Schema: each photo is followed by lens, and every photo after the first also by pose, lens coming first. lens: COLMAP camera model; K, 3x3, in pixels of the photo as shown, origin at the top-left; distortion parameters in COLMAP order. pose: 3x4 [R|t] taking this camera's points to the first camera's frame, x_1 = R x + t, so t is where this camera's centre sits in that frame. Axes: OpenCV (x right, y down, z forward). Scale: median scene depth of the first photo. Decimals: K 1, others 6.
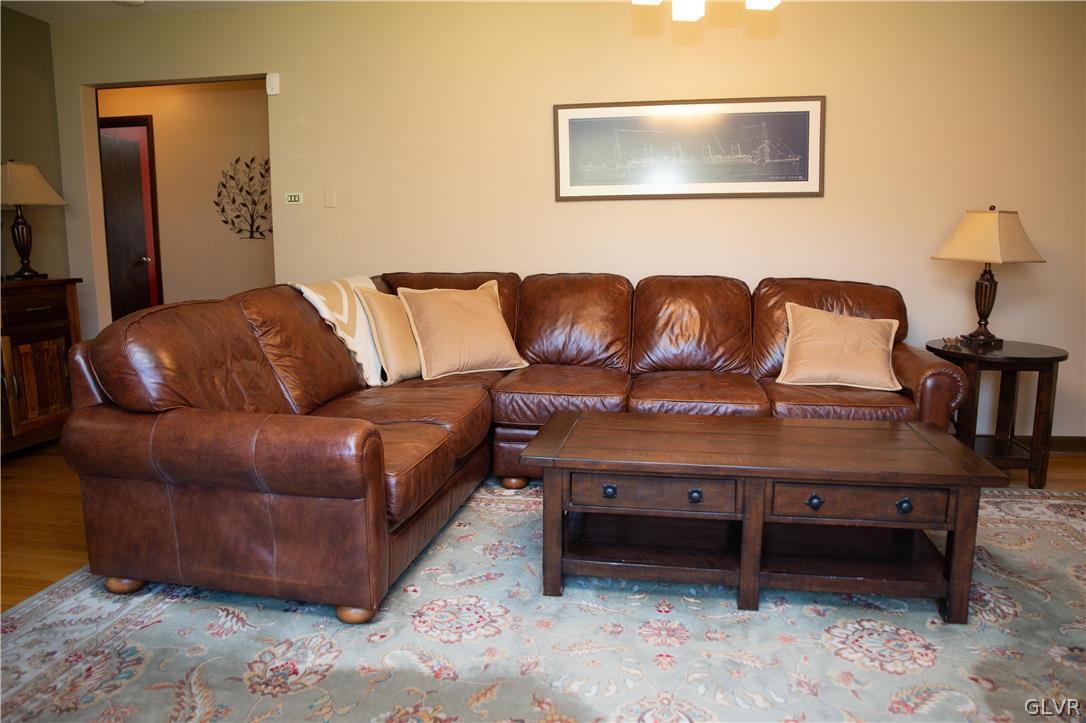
lens RADIAL K [[754.5, 0, 539.3], [0, 754.5, 358.0], [0, 0, 1]] dist [-0.128222, 0.094932]
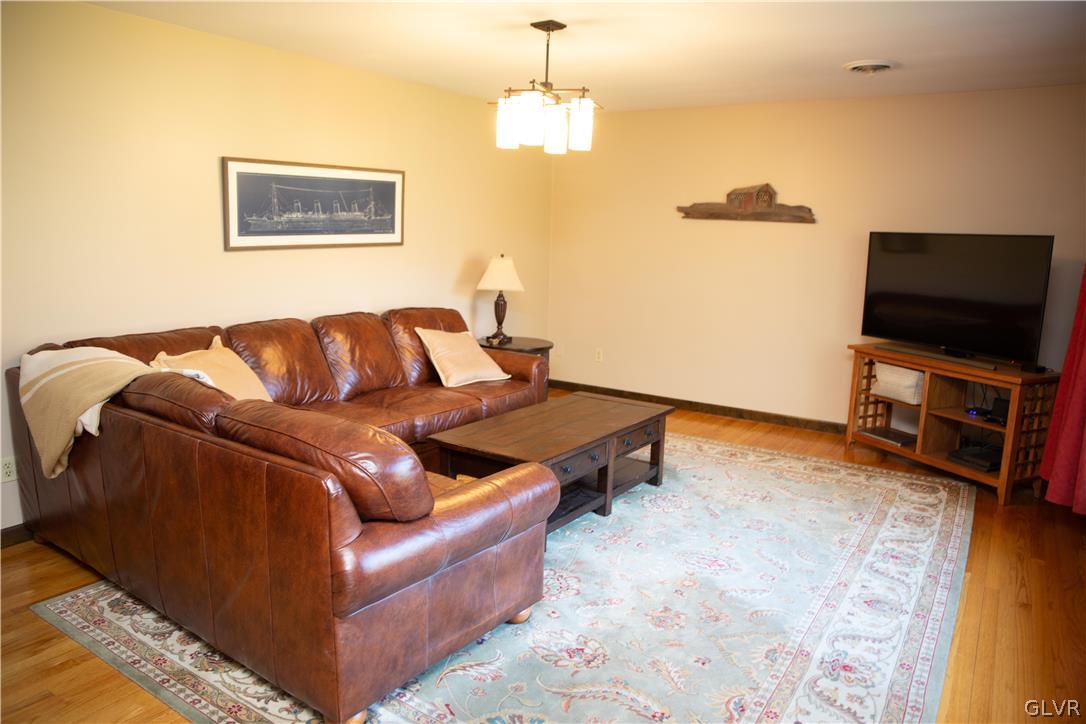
lens RADIAL K [[733.5, 0, 551.4], [0, 733.5, 360.0], [0, 0, 1]] dist [-0.123886, 0.097301]
pose [[0.412717, -0.142826, 0.899592, -1.198169], [0.111009, 0.988155, 0.105958, -0.205741], [-0.904069, 0.056132, 0.423684, 0.352446]]
